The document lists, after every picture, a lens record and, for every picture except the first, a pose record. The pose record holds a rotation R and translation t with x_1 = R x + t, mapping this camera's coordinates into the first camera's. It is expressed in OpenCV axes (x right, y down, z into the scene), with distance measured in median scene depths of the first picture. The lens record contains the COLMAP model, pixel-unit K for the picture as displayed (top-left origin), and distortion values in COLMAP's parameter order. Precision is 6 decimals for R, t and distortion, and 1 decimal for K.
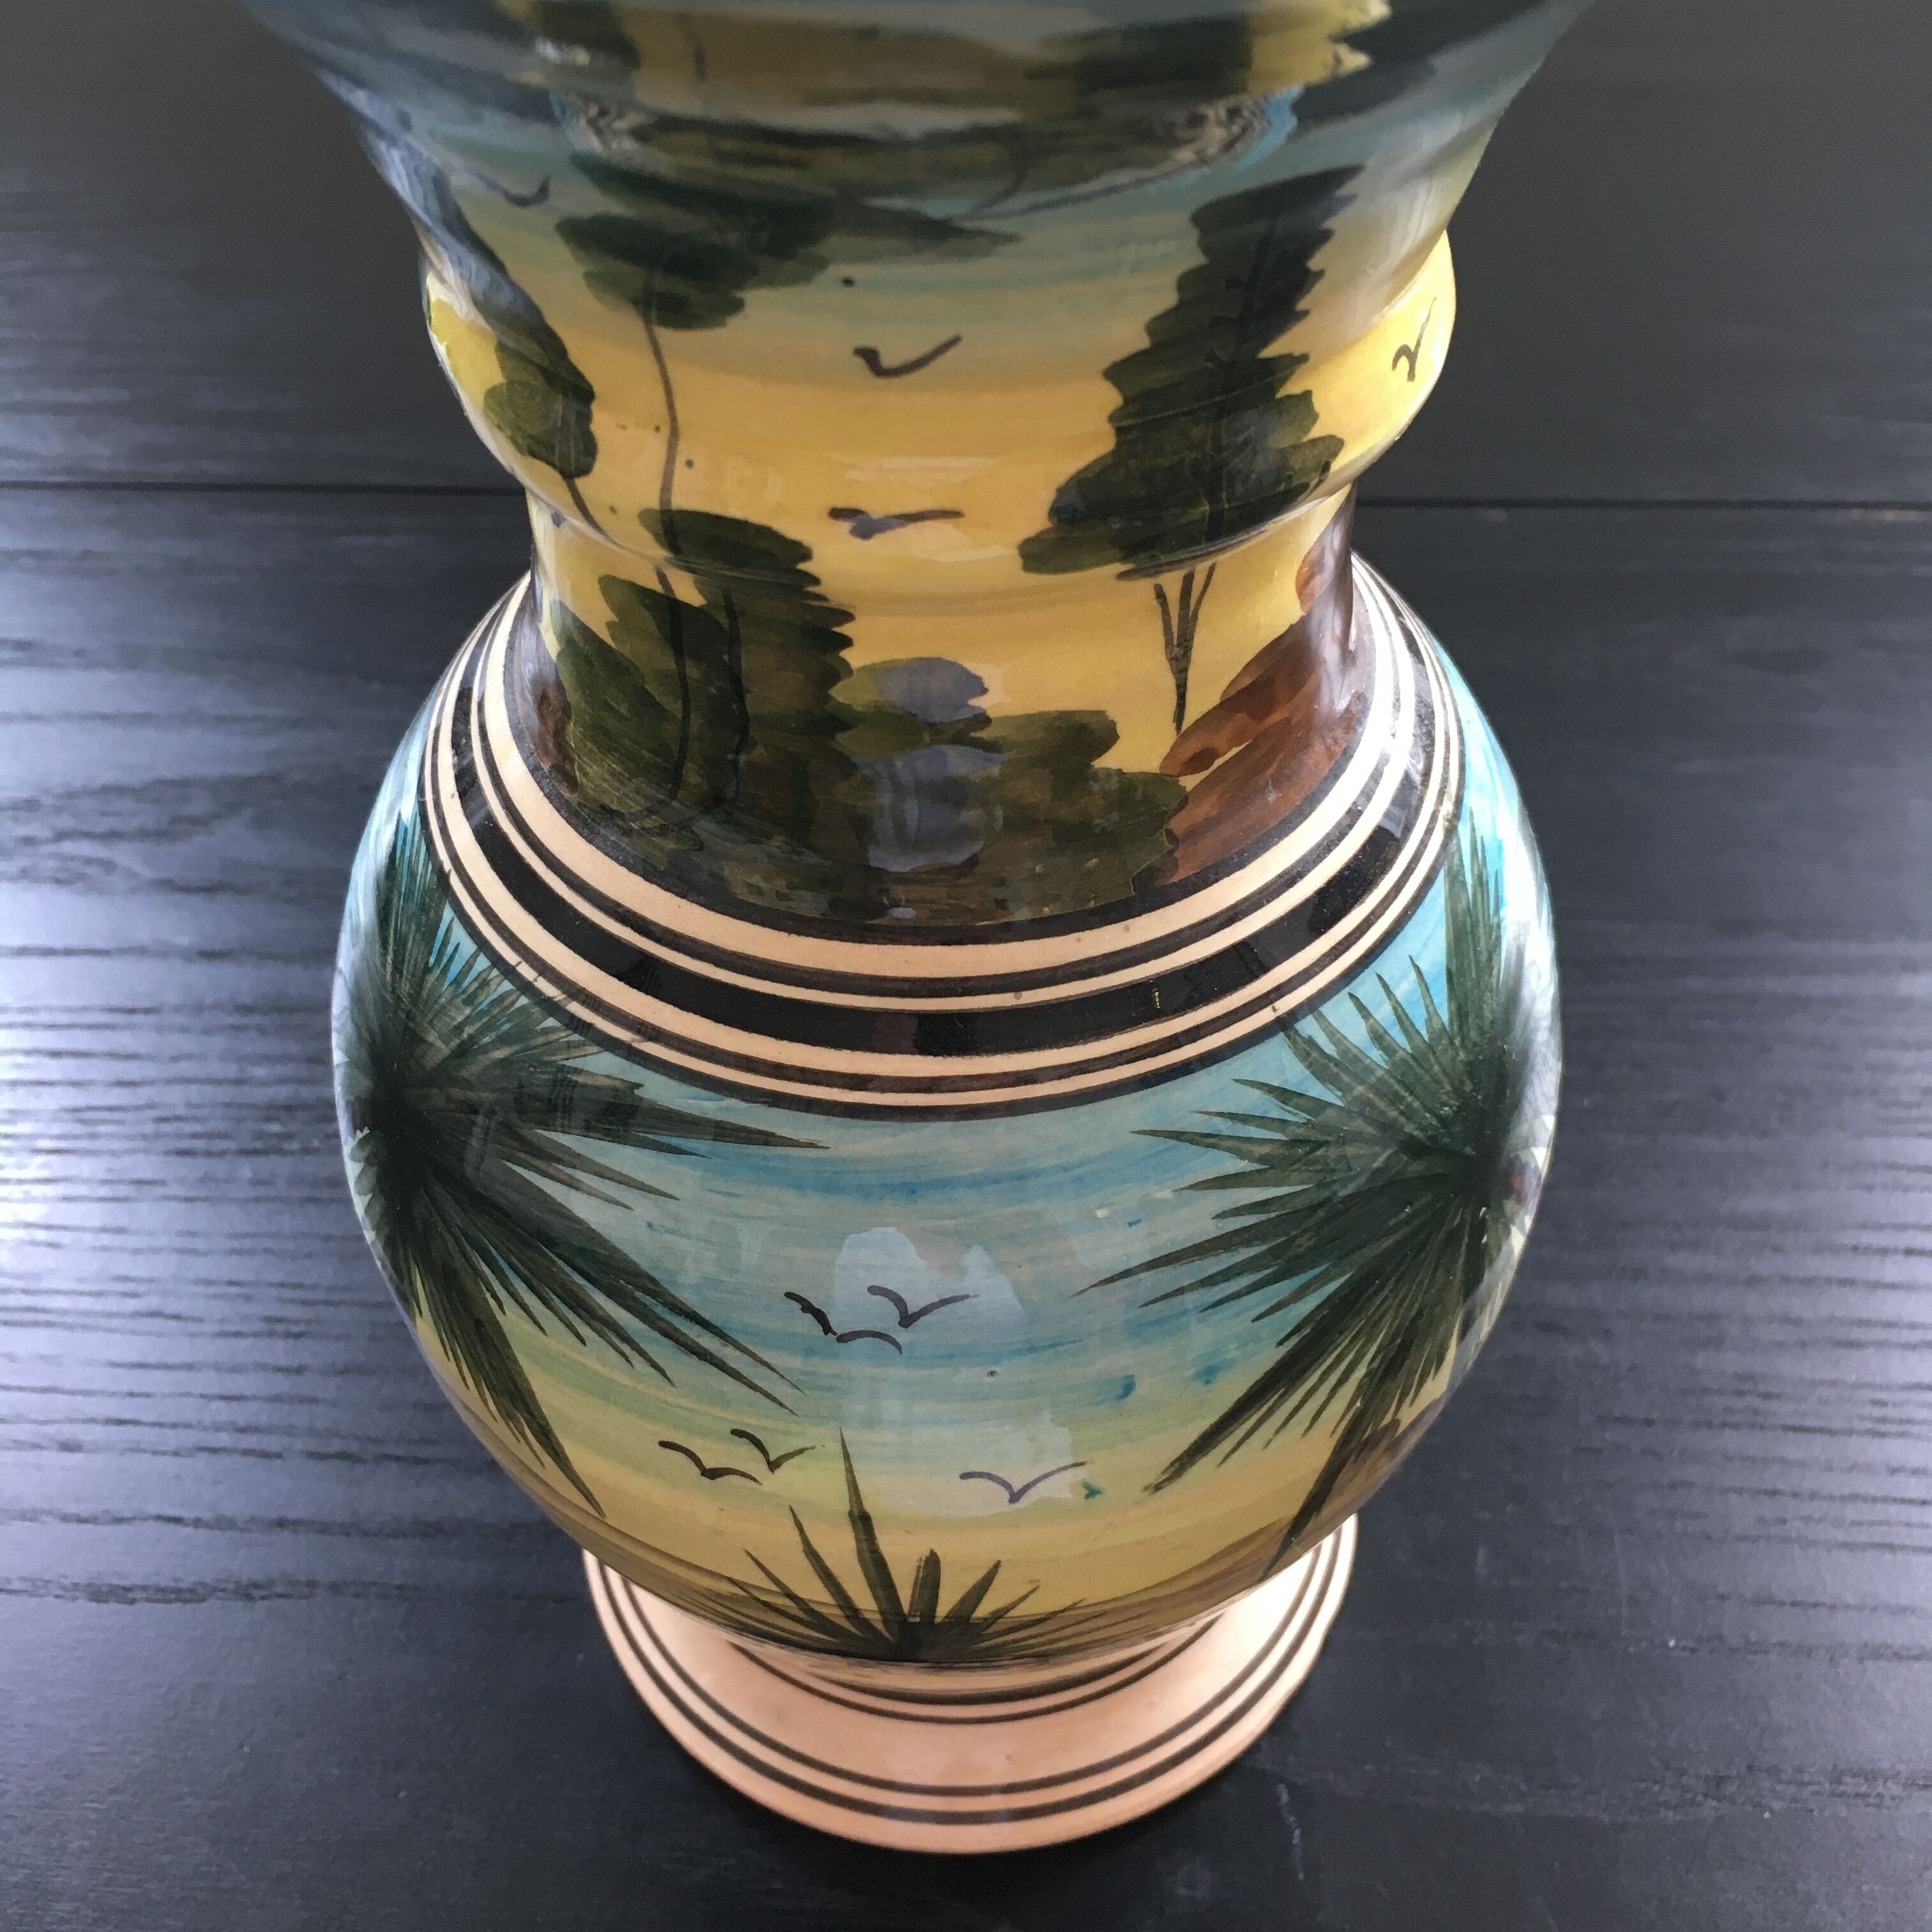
lens RADIAL K [[2264.8, 0, 971.7], [0, 2264.8, 985.1], [0, 0, 1]] dist [0.044132, 0.000000]
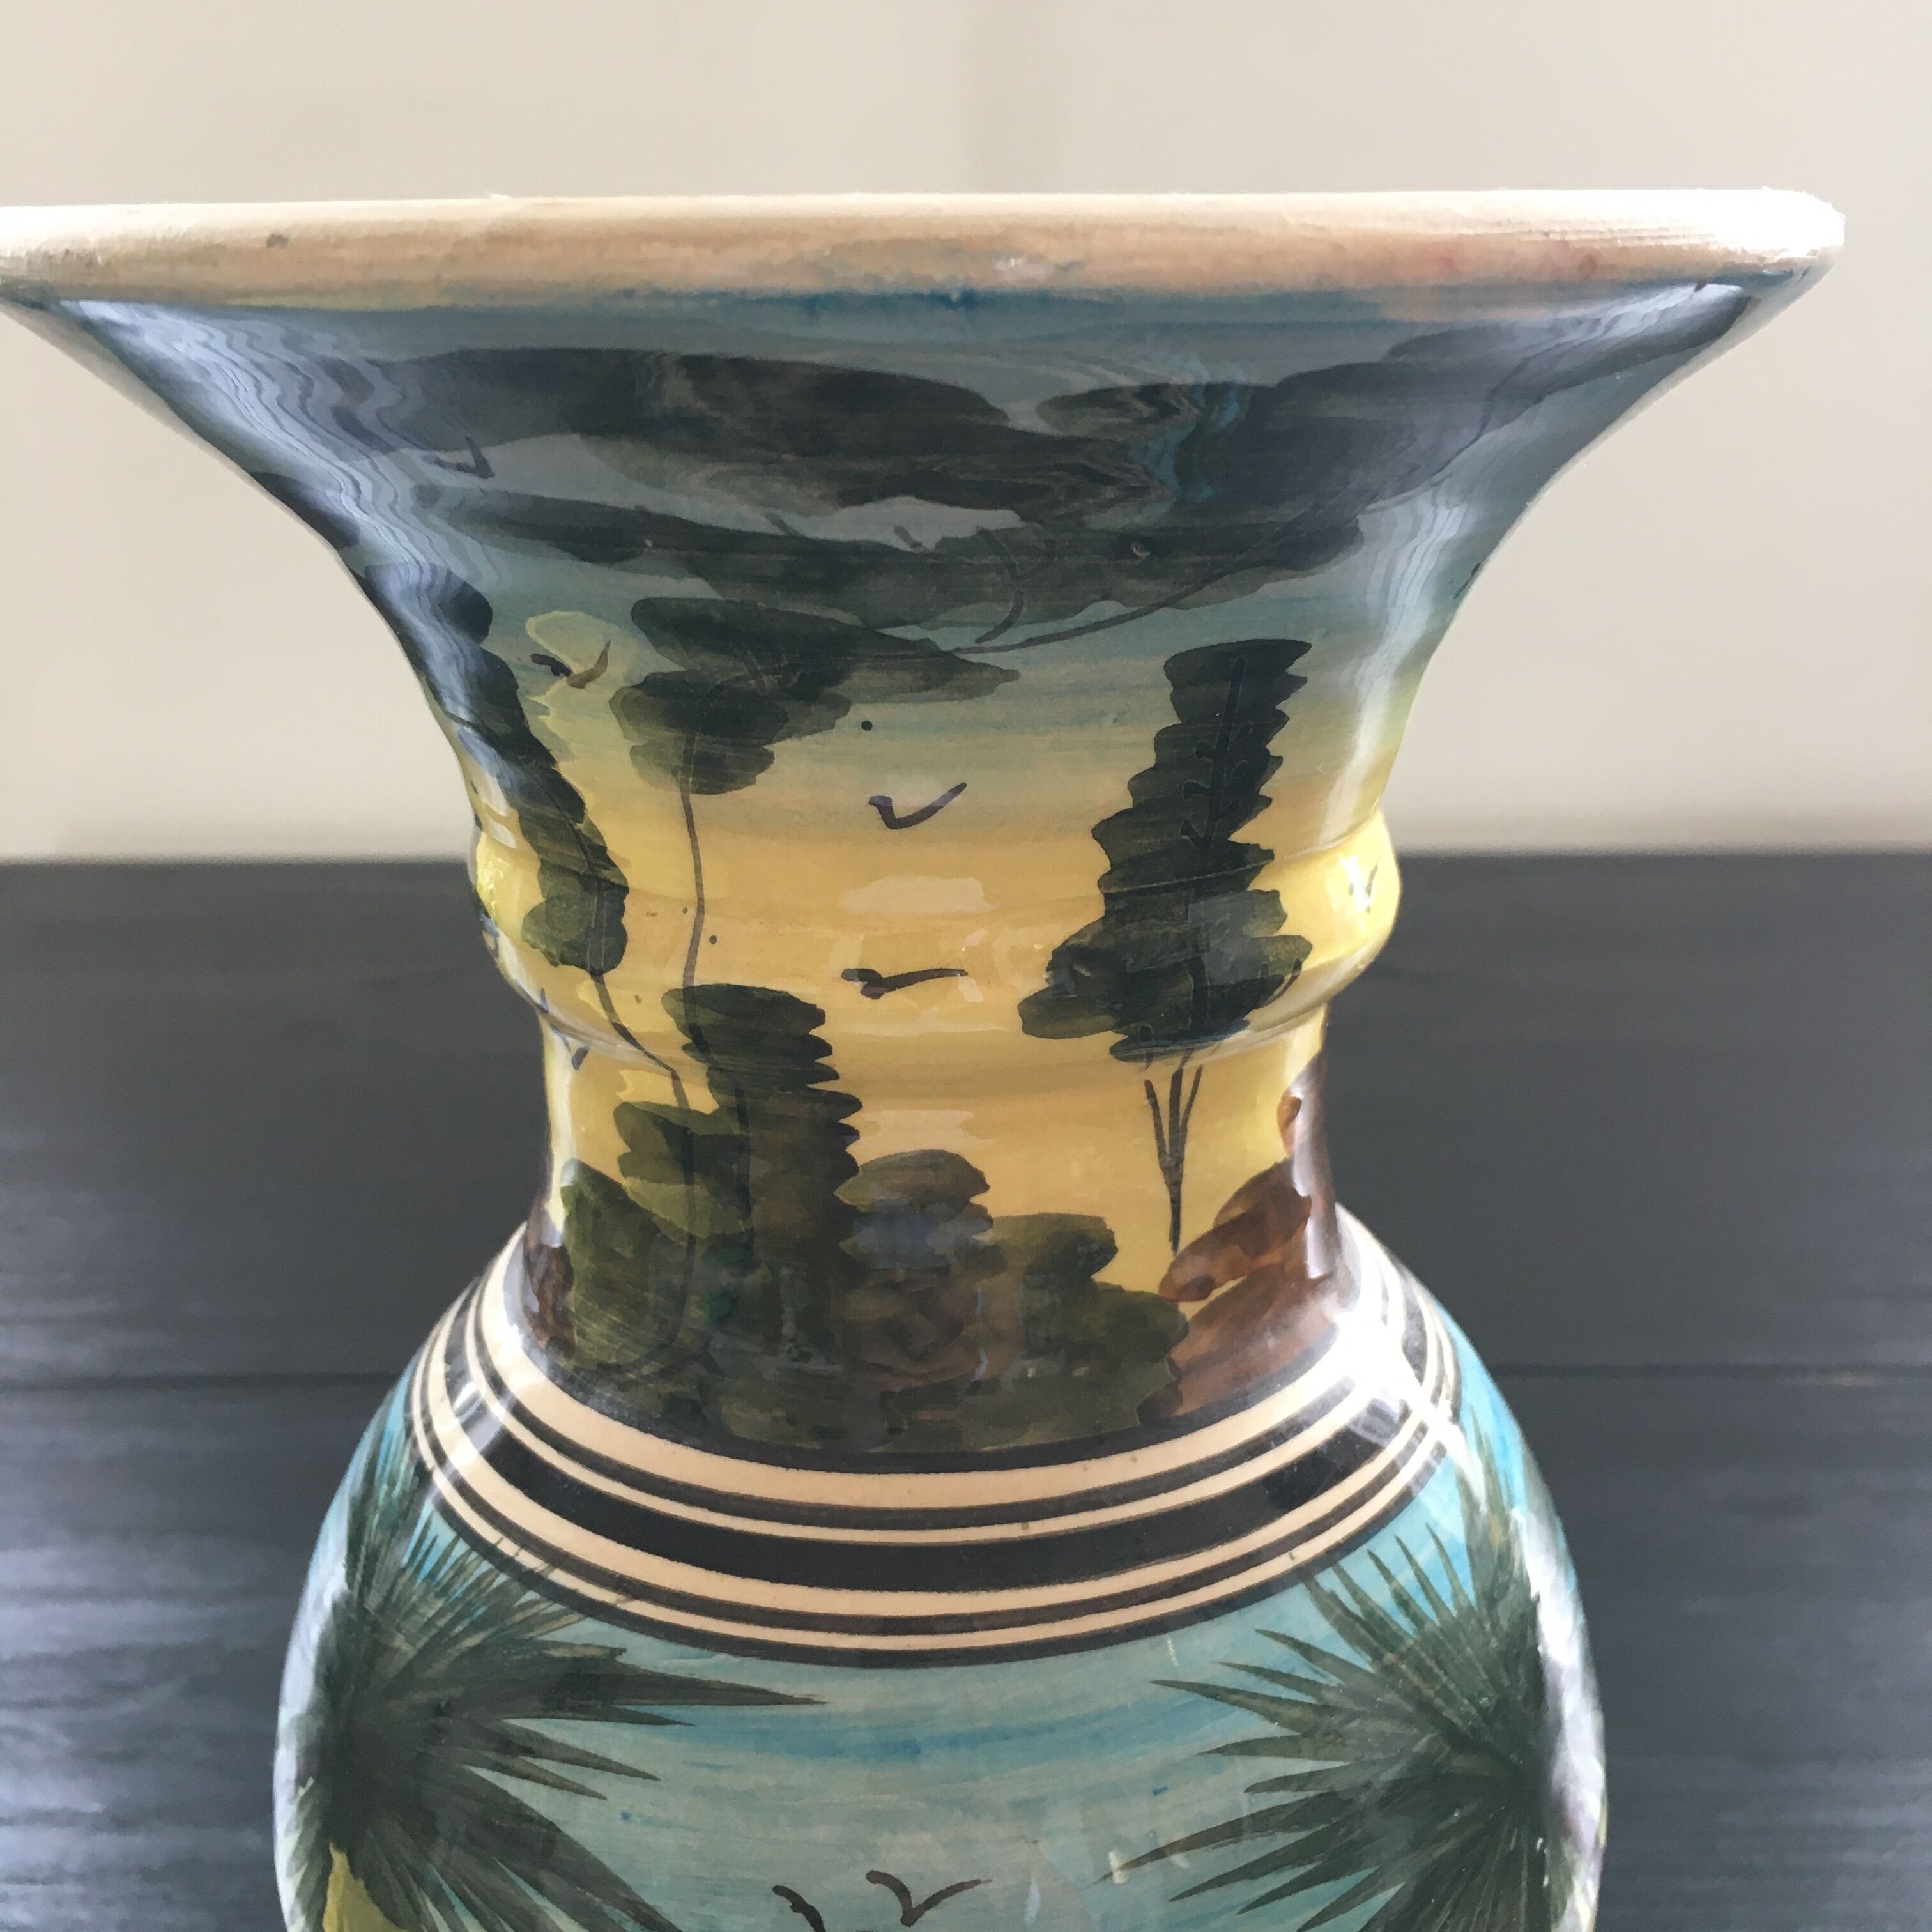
lens RADIAL K [[2264.8, 0, 966.2], [0, 2264.8, 953.7], [0, 0, 1]] dist [0.044132, 0.000000]
pose [[0.999769, -0.010615, 0.018676, -0.019630], [0.017992, 0.888764, -0.458013, 0.226830], [-0.011737, 0.458243, 0.888750, 0.033346]]
